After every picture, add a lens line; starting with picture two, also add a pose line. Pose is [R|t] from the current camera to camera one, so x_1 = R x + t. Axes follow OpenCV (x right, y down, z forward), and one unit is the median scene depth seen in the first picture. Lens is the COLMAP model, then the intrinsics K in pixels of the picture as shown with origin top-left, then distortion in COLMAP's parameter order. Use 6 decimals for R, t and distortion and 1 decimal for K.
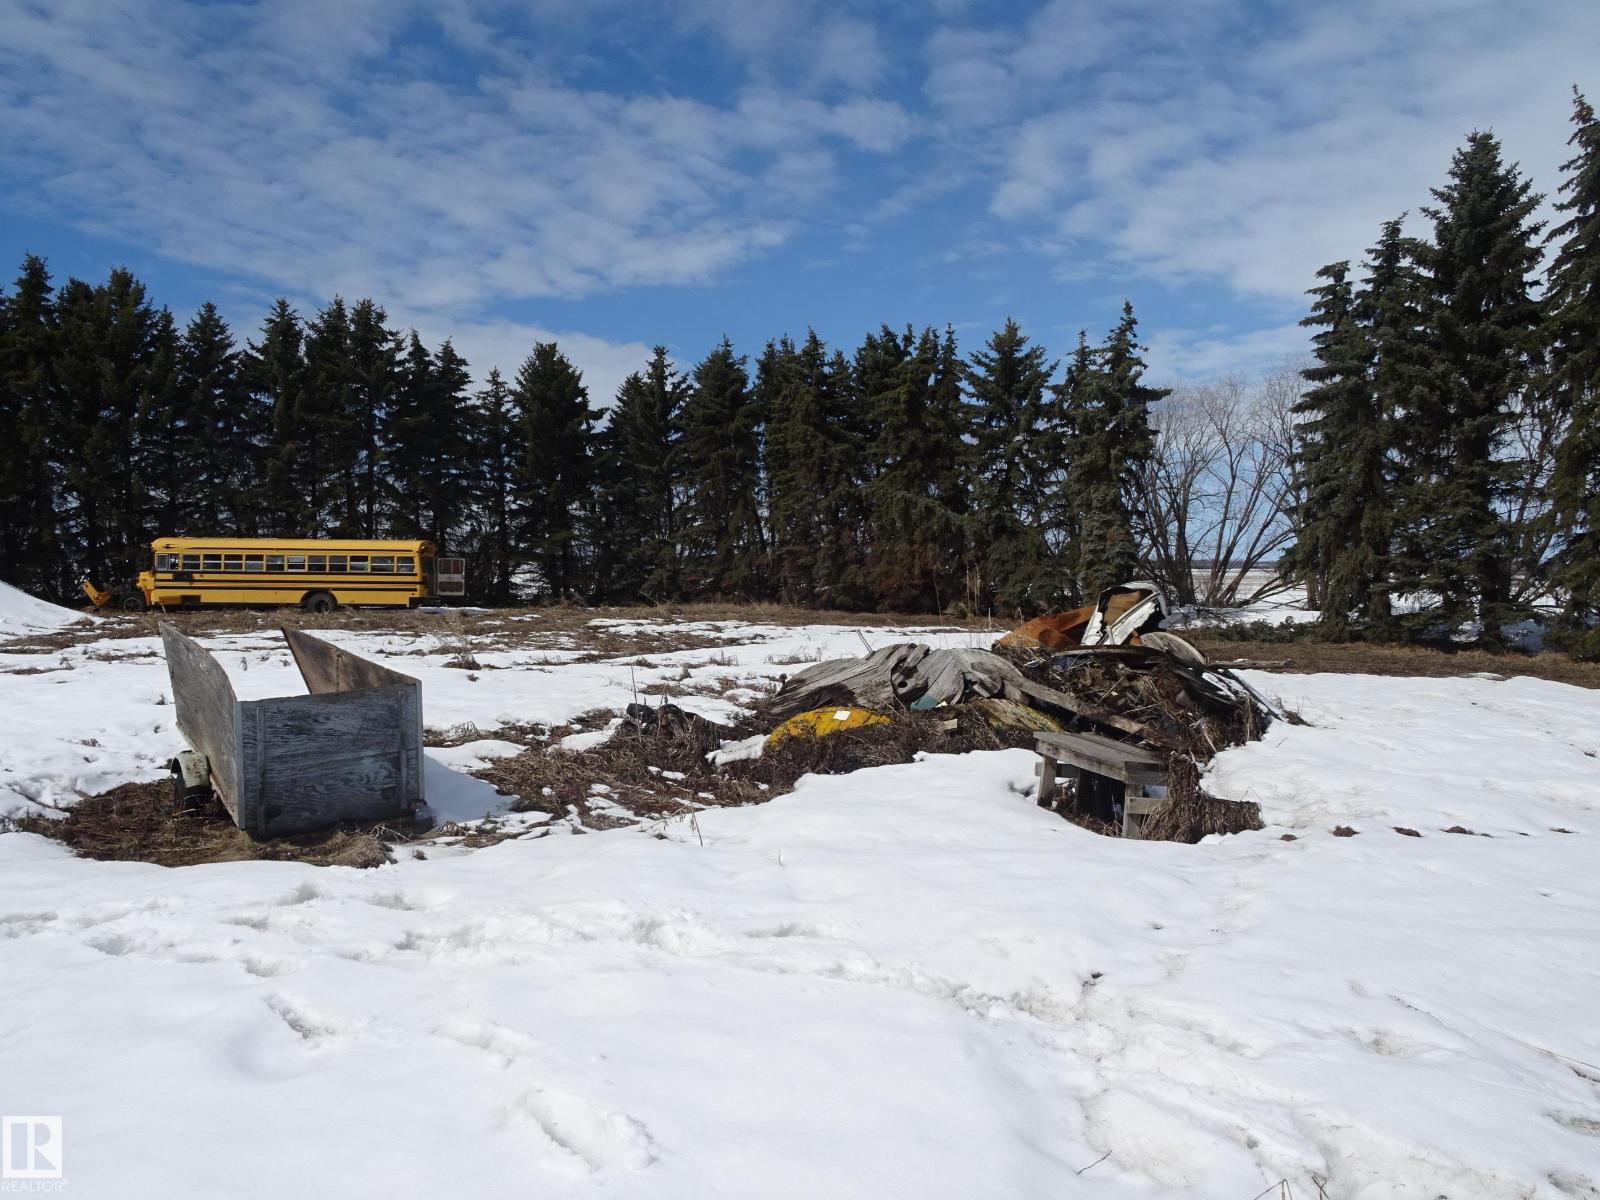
lens RADIAL K [[1174.9, 0, 802.2], [0, 1174.9, 582.8], [0, 0, 1]] dist [0.006712, 0.006622]
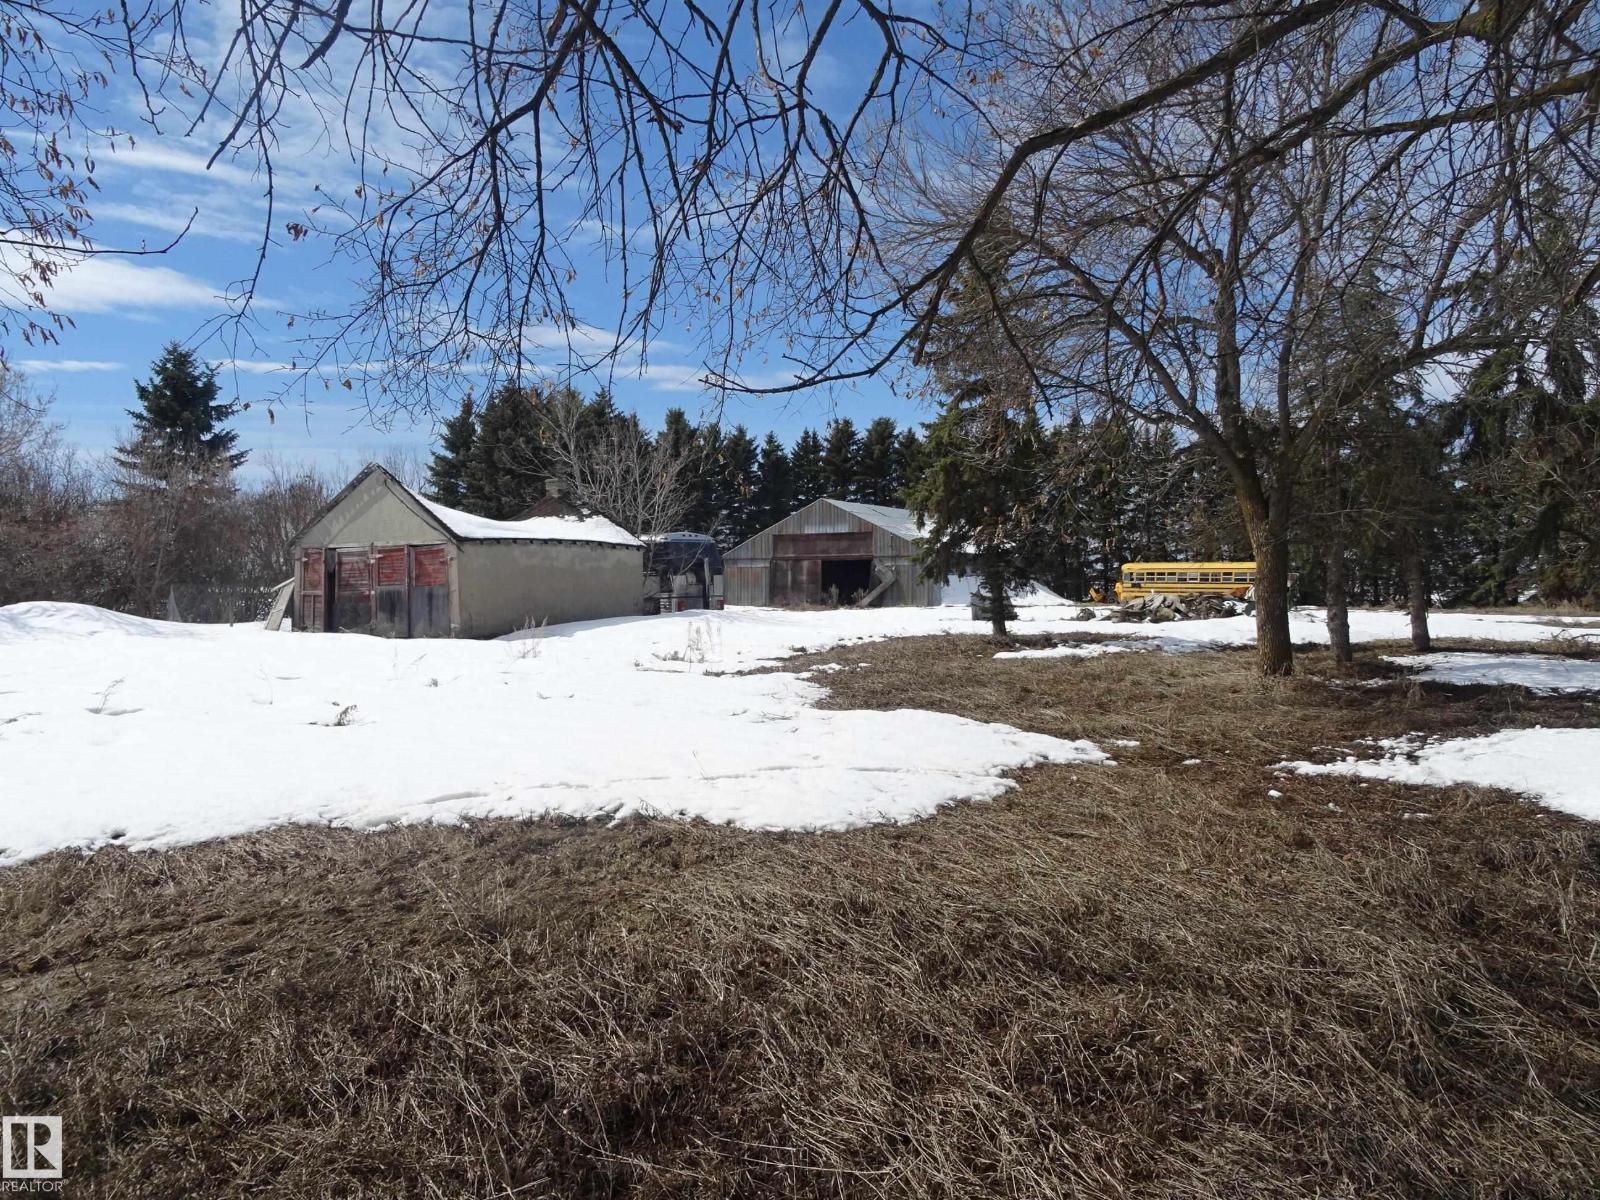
lens RADIAL K [[1174.9, 0, 802.2], [0, 1174.9, 582.8], [0, 0, 1]] dist [0.006712, 0.006622]
pose [[0.614567, -0.005748, -0.788844, 0.505122], [-0.008230, 0.999872, -0.013697, 0.017599], [0.788822, 0.014909, 0.614441, -0.430059]]
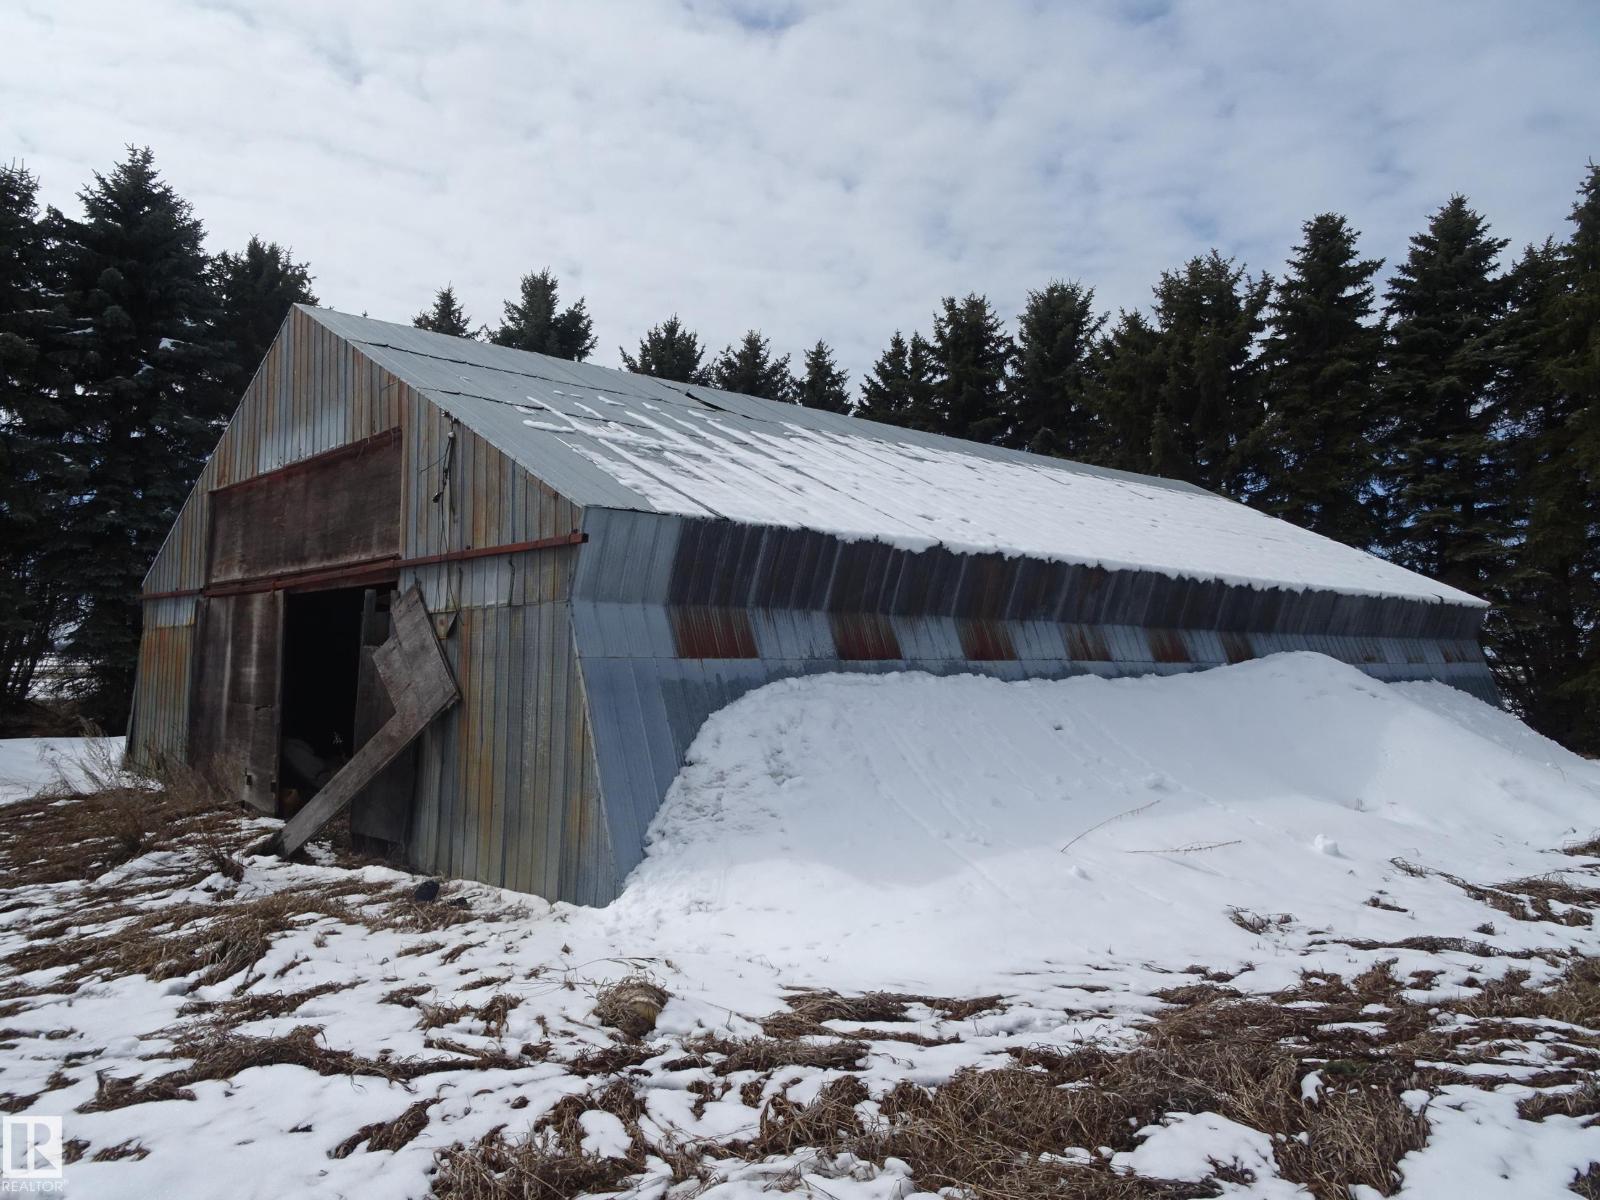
lens RADIAL K [[1182.7, 0, 800.0], [0, 1182.7, 600.0], [0, 0, 1]] dist [0.029449, 0.000074]
pose [[0.324369, -0.046220, -0.944801, -0.211871], [-0.024548, 0.998058, -0.057253, -0.010870], [0.945612, 0.041764, 0.322605, 0.416206]]
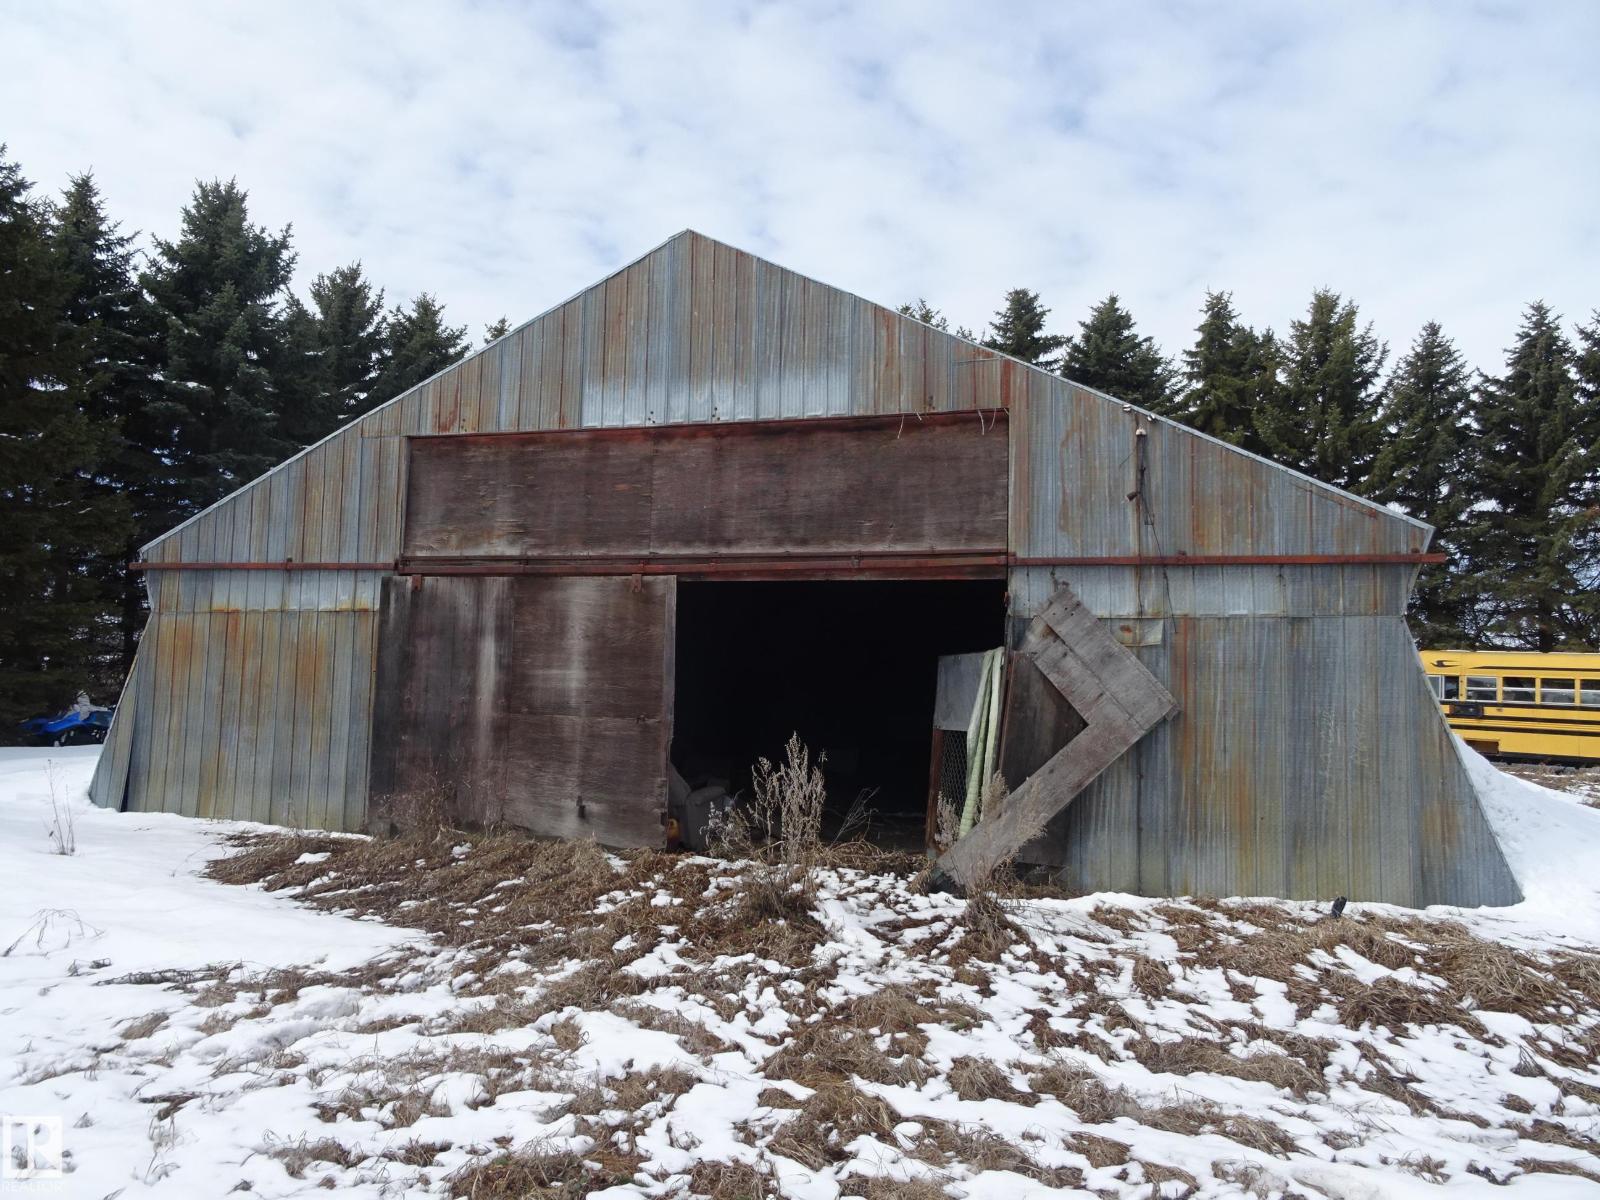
lens RADIAL K [[1174.9, 0, 802.2], [0, 1174.9, 582.8], [0, 0, 1]] dist [0.006712, 0.006622]
pose [[0.760371, -0.031962, -0.648702, -0.350308], [-0.032893, 0.995612, -0.087609, -0.005929], [0.648656, 0.087953, 0.755983, 0.236309]]
